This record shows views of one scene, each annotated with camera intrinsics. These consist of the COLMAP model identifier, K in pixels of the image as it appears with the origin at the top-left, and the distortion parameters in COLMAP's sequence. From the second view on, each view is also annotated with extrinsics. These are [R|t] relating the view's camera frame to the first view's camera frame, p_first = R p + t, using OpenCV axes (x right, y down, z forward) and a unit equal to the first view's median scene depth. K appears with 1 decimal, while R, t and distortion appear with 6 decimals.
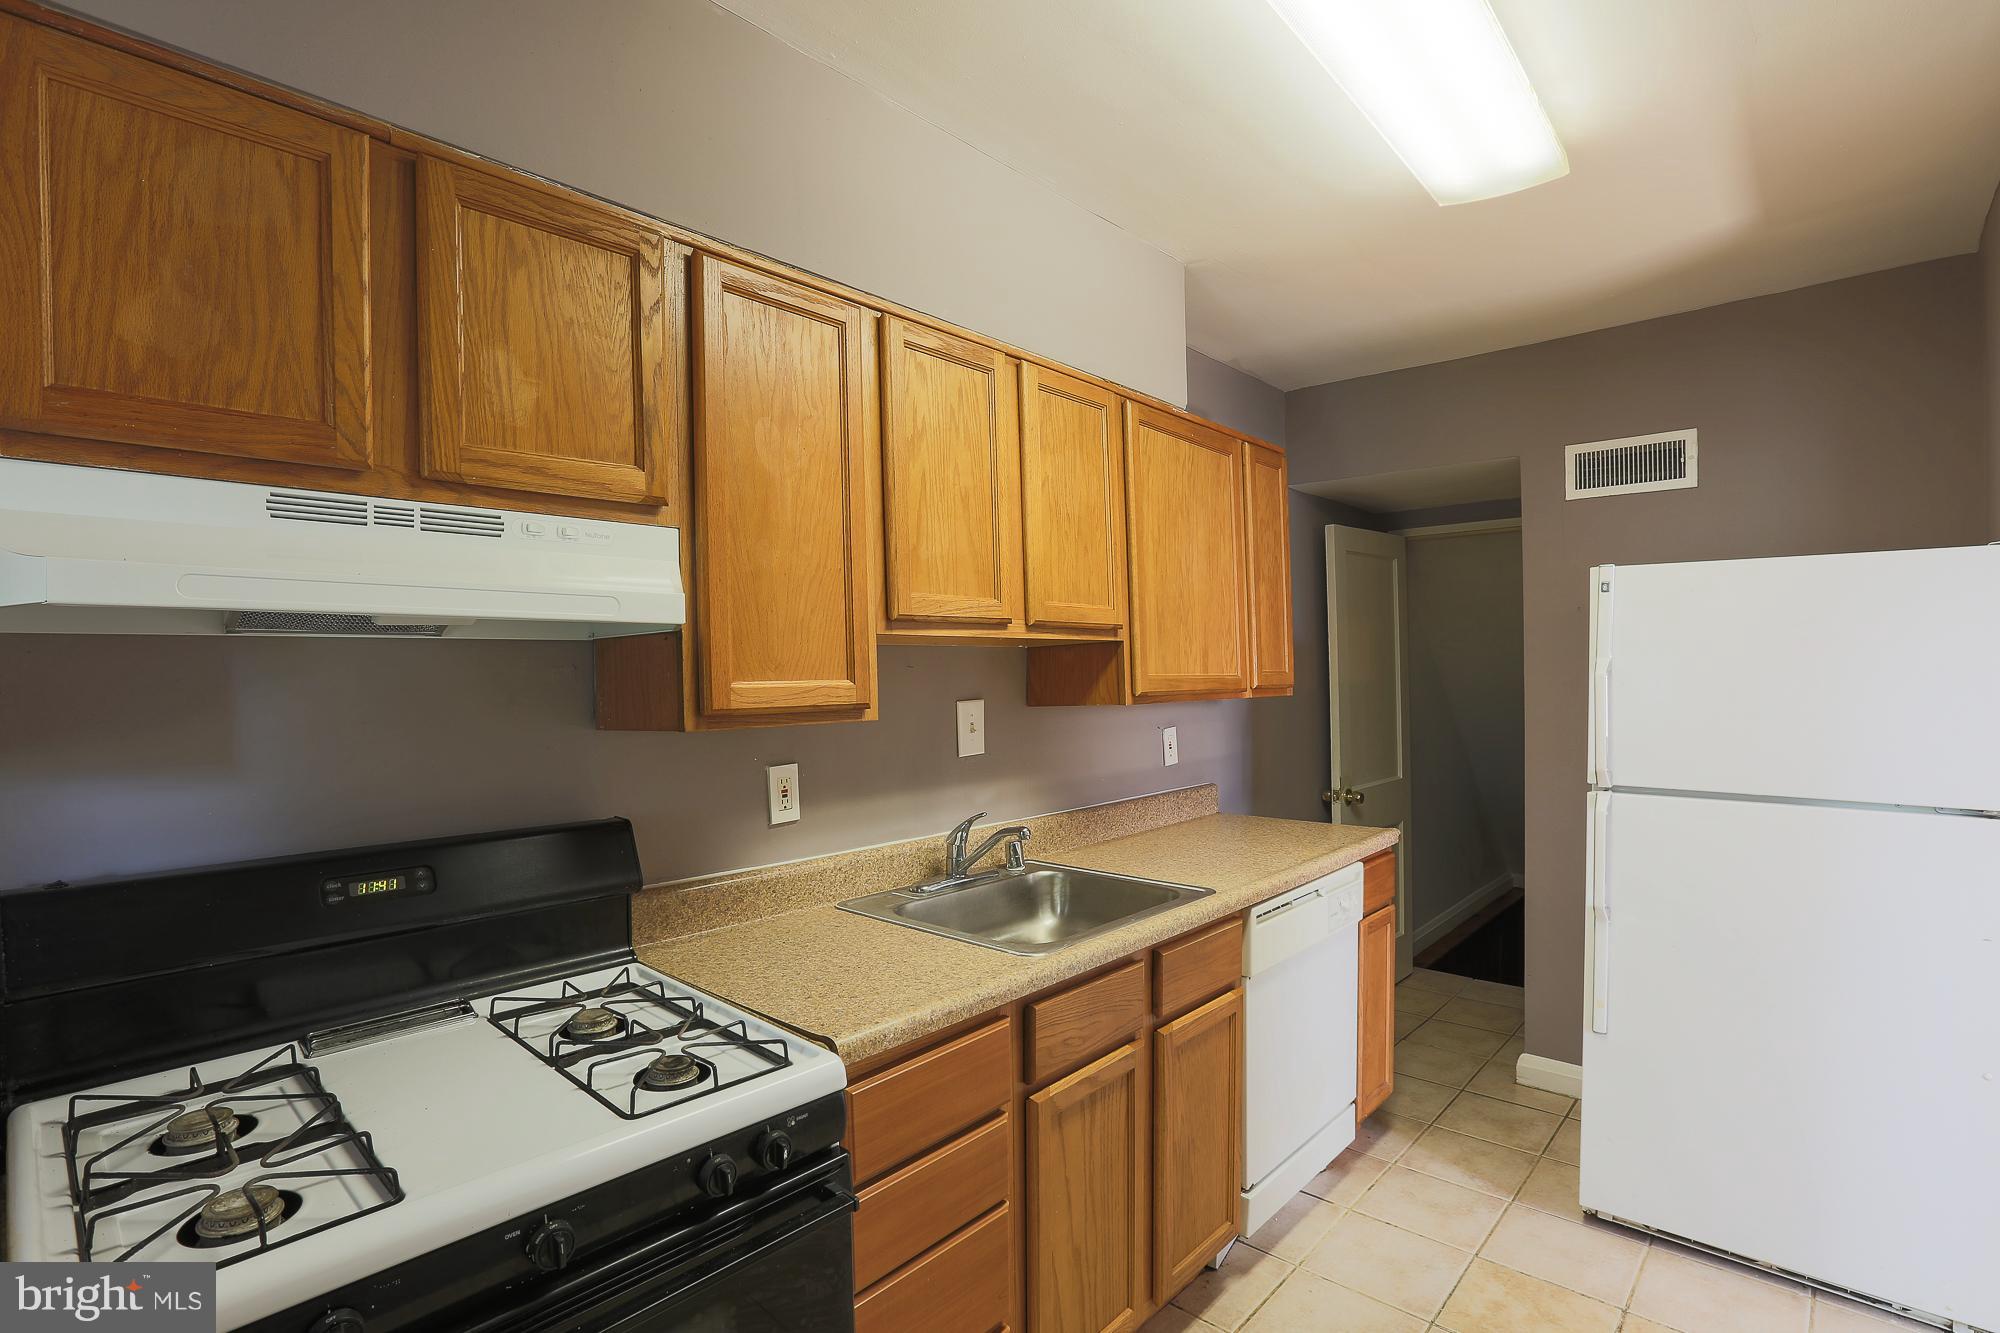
lens RADIAL K [[984.3, 0, 1014.2], [0, 984.3, 672.7], [0, 0, 1]] dist [-0.055632, 0.005330]
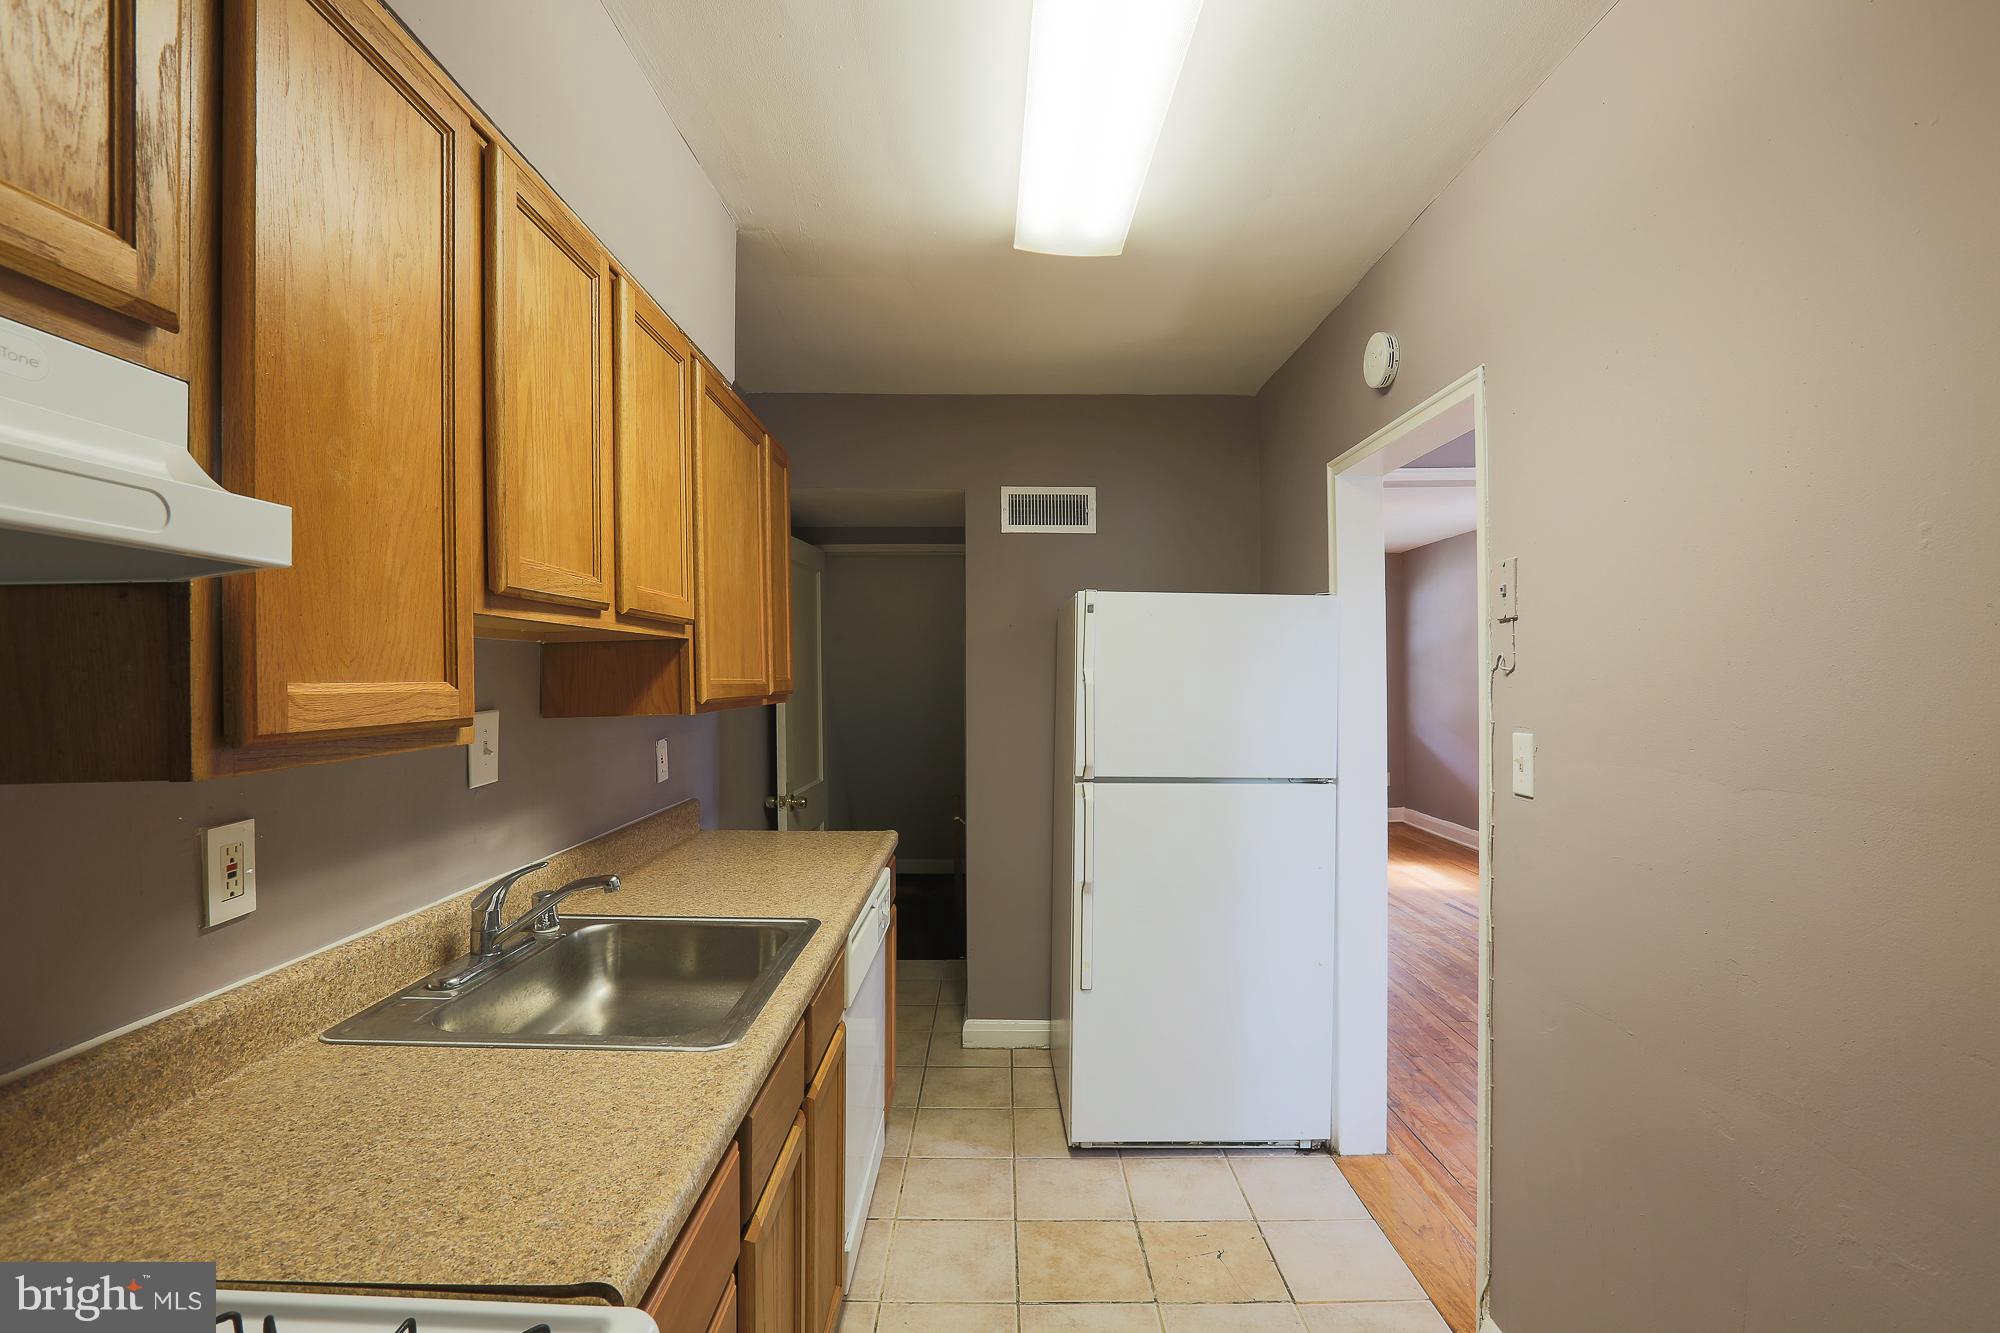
lens RADIAL K [[914.7, 0, 1014.5], [0, 914.7, 655.0], [0, 0, 1]] dist [-0.054210, 0.017438]
pose [[0.735339, 0.025693, 0.677213, -0.245242], [-0.005832, 0.999484, -0.031586, 0.005111], [-0.677675, 0.019277, 0.735109, 0.269481]]
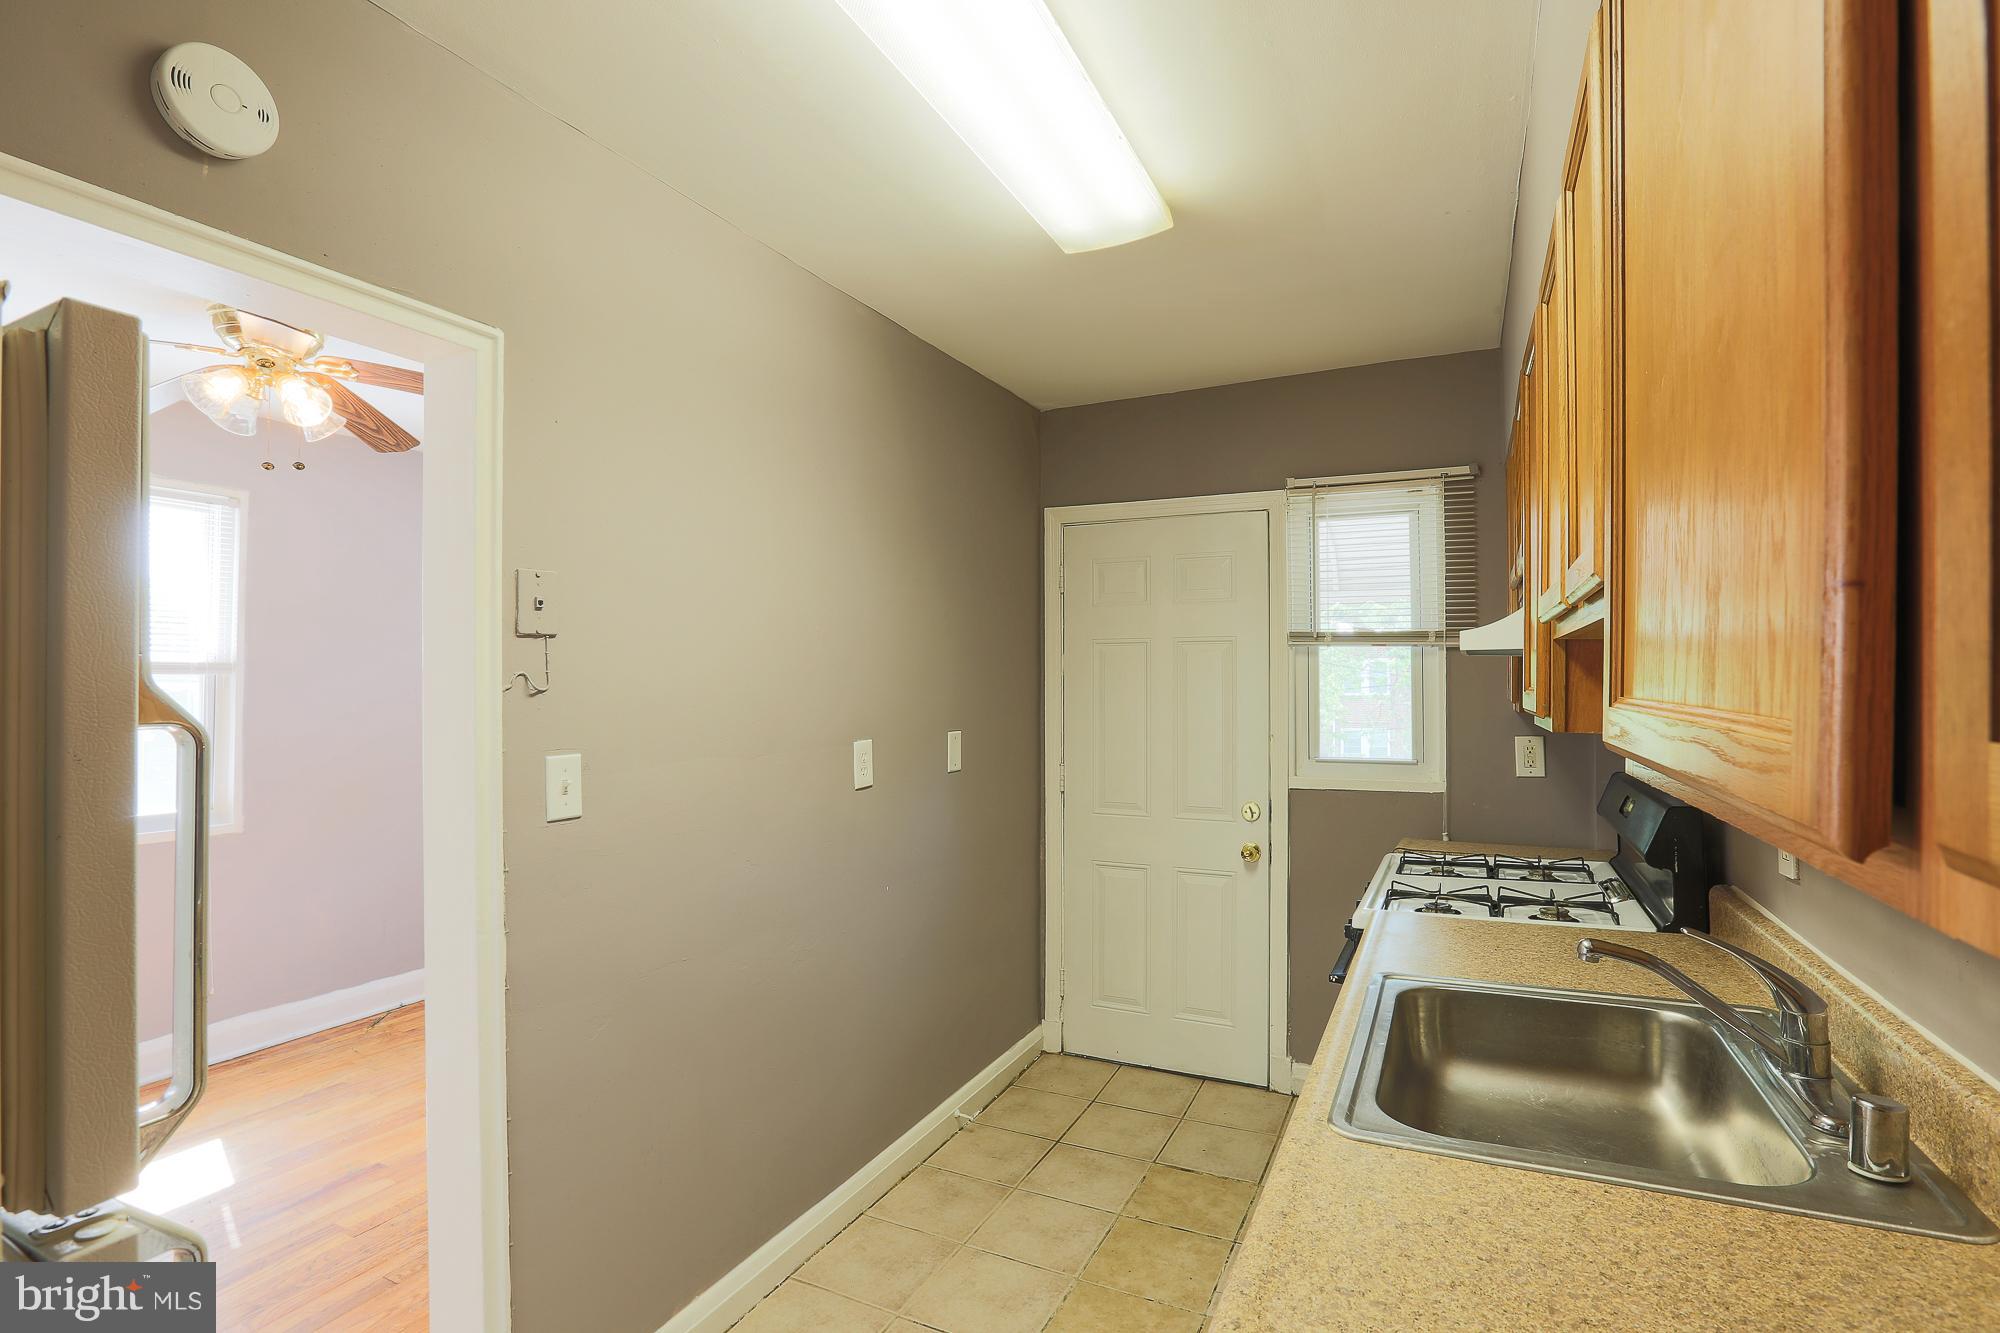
lens RADIAL K [[939.5, 0, 981.9], [0, 939.5, 661.2], [0, 0, 1]] dist [-0.049603, 0.014875]
pose [[-0.964929, 0.014797, -0.262093, 0.526899], [0.021258, 0.999536, -0.021832, -0.009522], [0.261648, -0.026638, -0.964796, 1.474020]]
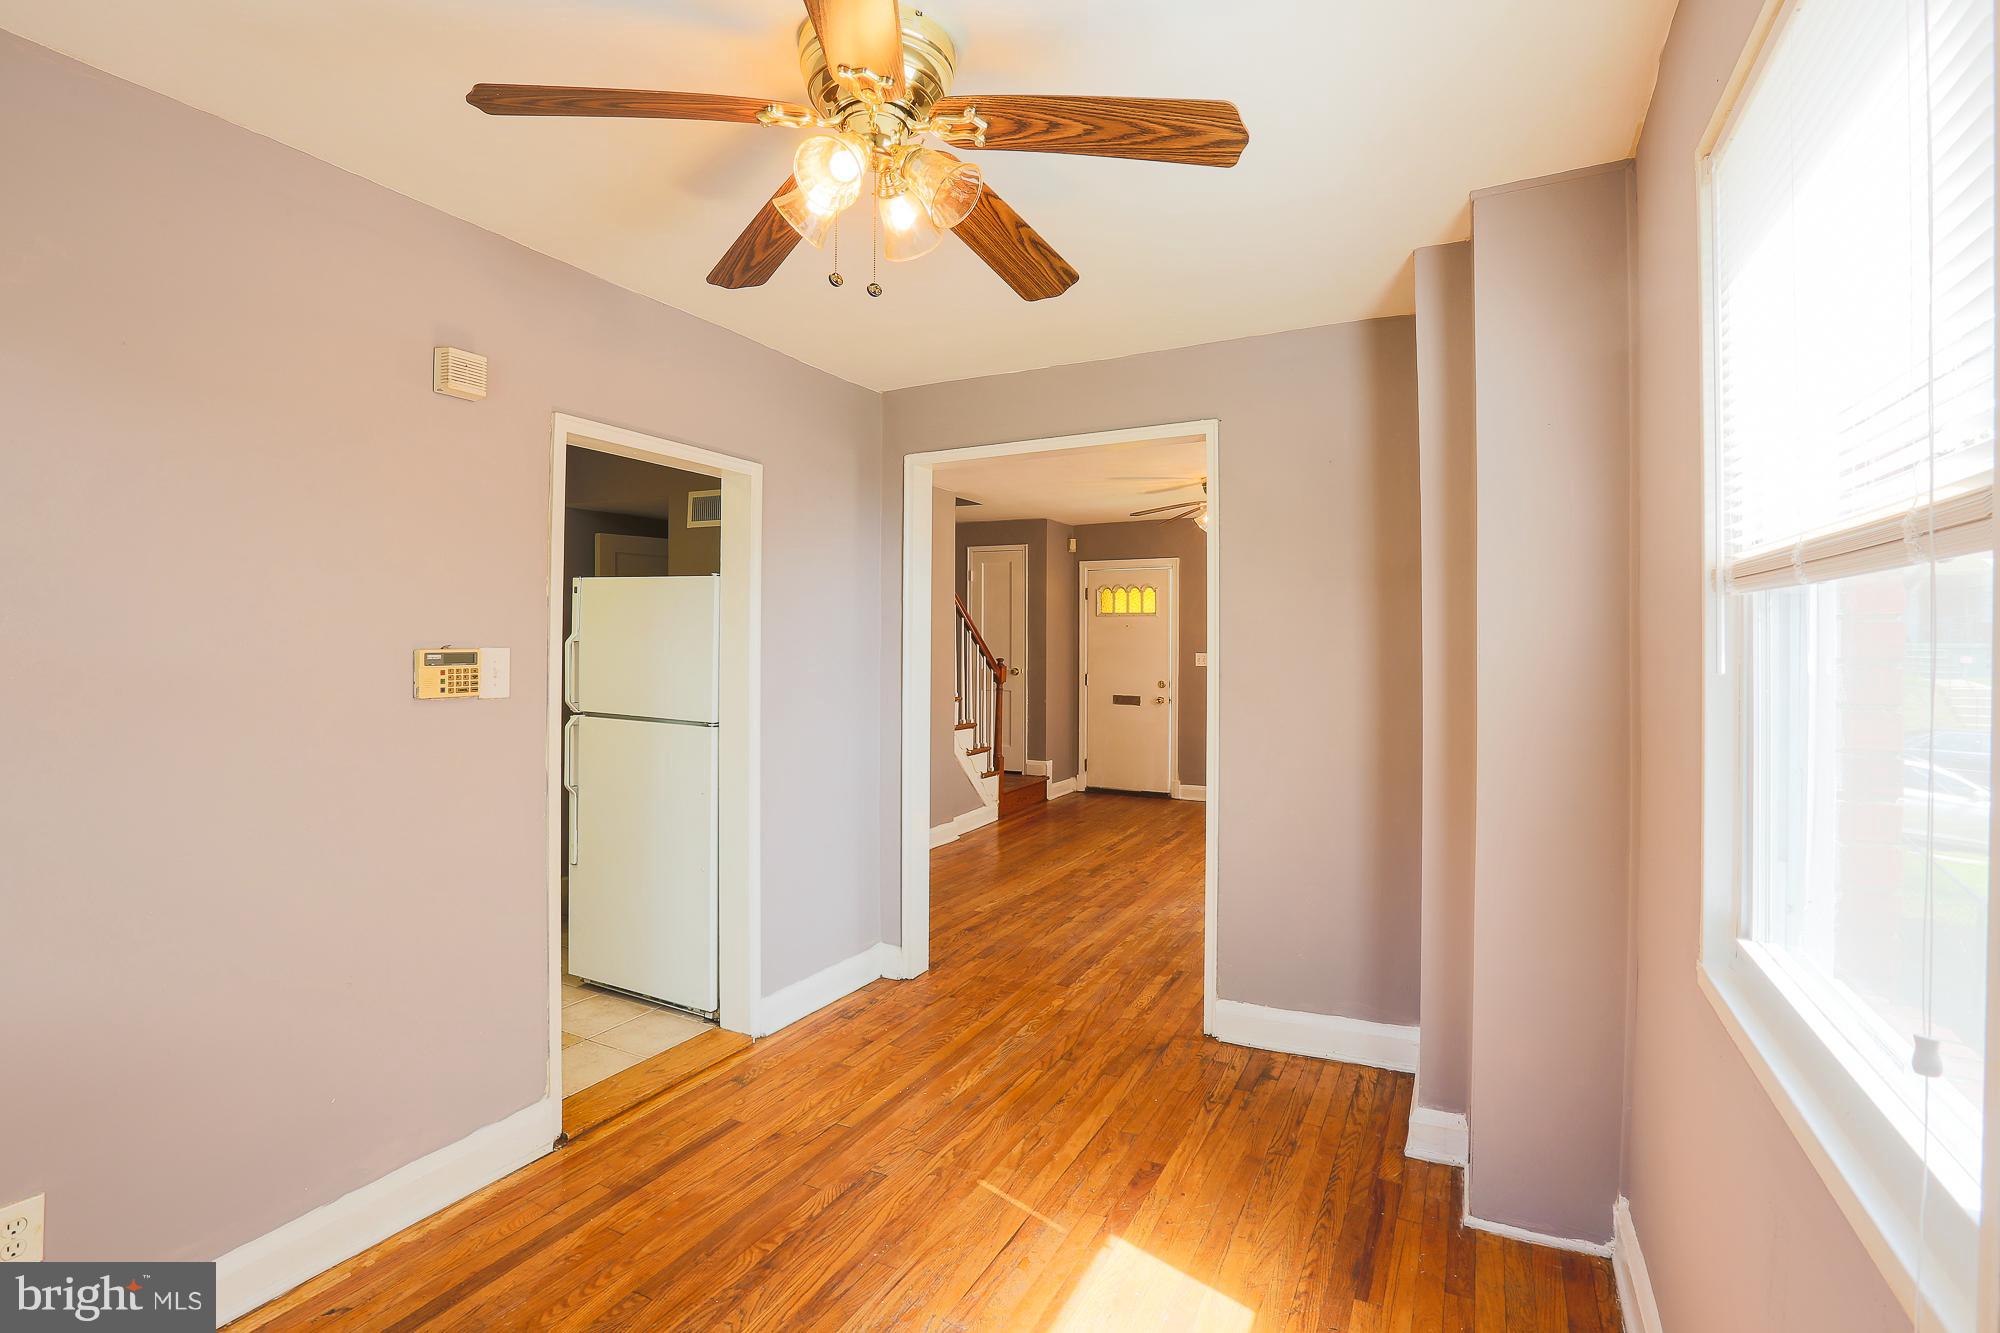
lens RADIAL K [[959.3, 0, 989.2], [0, 959.3, 642.7], [0, 0, 1]] dist [-0.018351, 0.002136]
pose [[0.969226, 0.017877, 0.245522, 1.027420], [-0.017353, 0.999840, -0.004295, -0.006441], [-0.245559, -0.000098, 0.969382, -0.859687]]
